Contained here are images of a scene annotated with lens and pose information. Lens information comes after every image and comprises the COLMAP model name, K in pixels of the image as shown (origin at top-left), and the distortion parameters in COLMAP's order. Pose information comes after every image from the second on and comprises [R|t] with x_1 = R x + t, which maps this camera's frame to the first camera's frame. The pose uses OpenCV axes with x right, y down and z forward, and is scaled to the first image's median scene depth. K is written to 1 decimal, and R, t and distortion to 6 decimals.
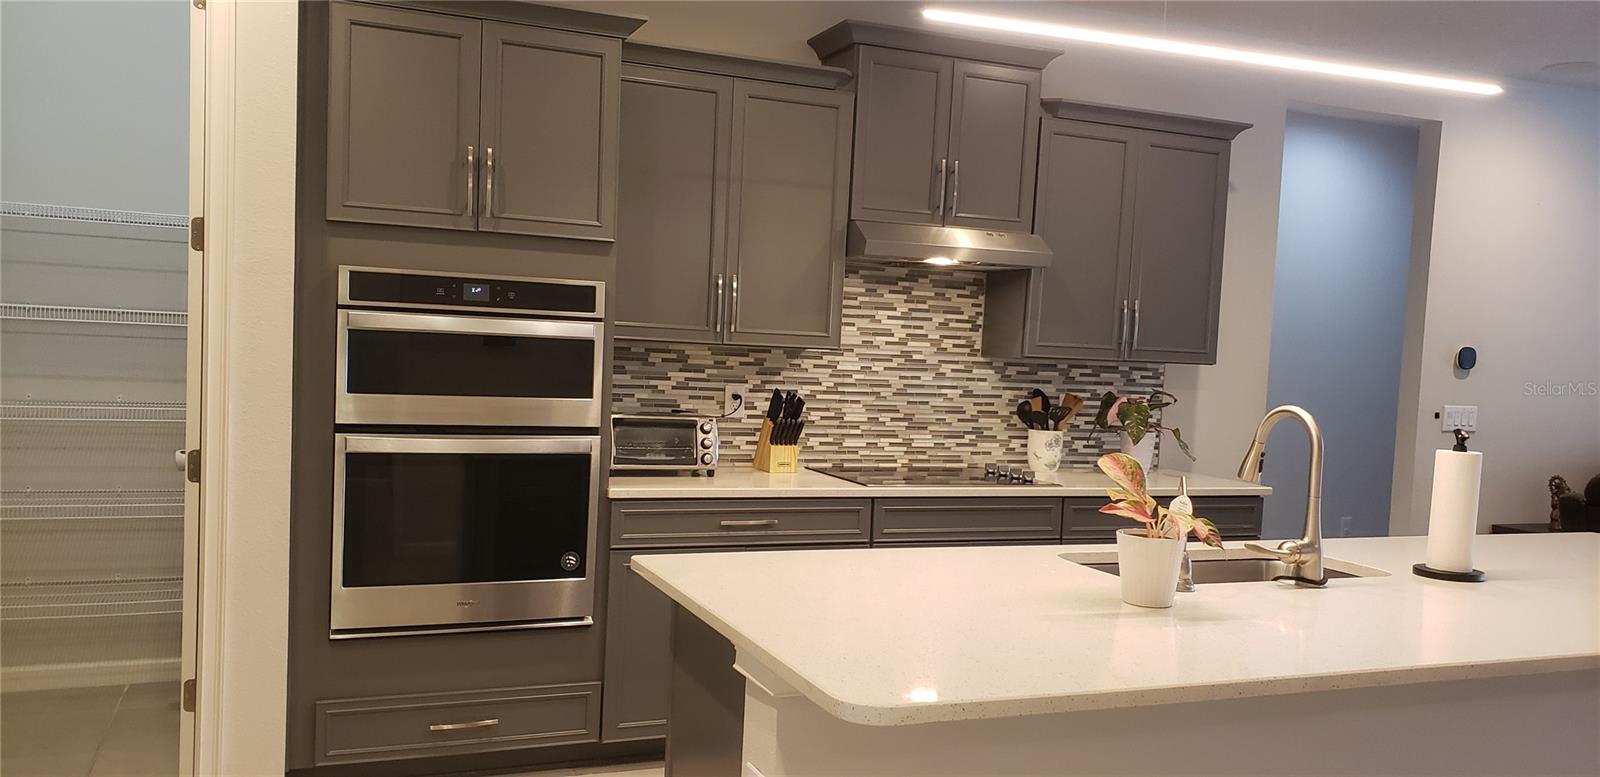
lens RADIAL K [[1232.7, 0, 748.0], [0, 1232.7, 442.9], [0, 0, 1]] dist [0.083197, -0.091211]
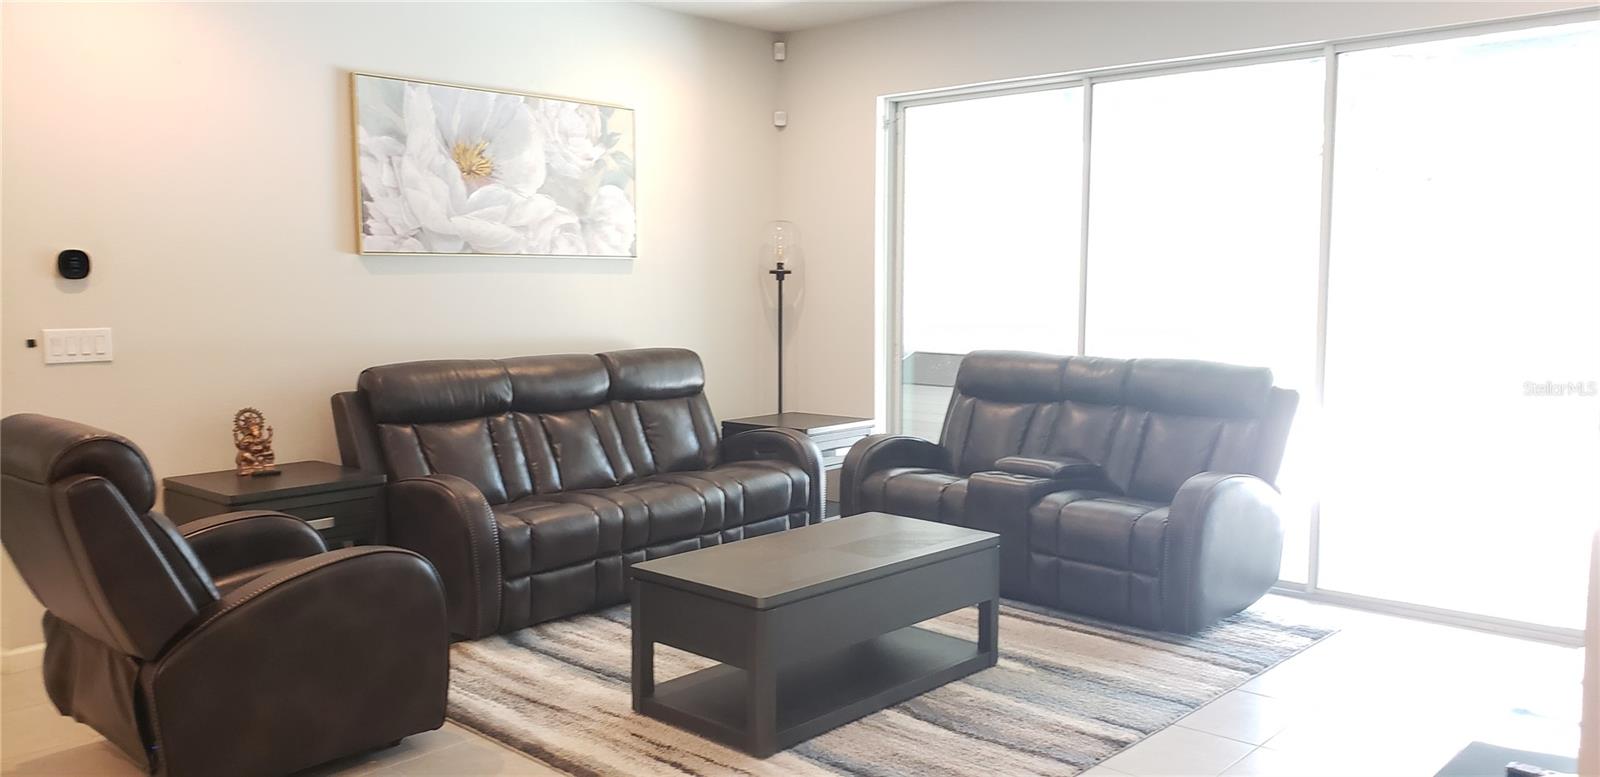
lens RADIAL K [[1232.7, 0, 809.0], [0, 1232.7, 381.2], [0, 0, 1]] dist [0.083197, -0.091211]
pose [[0.884242, -0.082869, 0.459618, 0.755408], [0.080645, 0.996442, 0.024507, 0.023623], [-0.460014, 0.015396, 0.887778, 0.154687]]
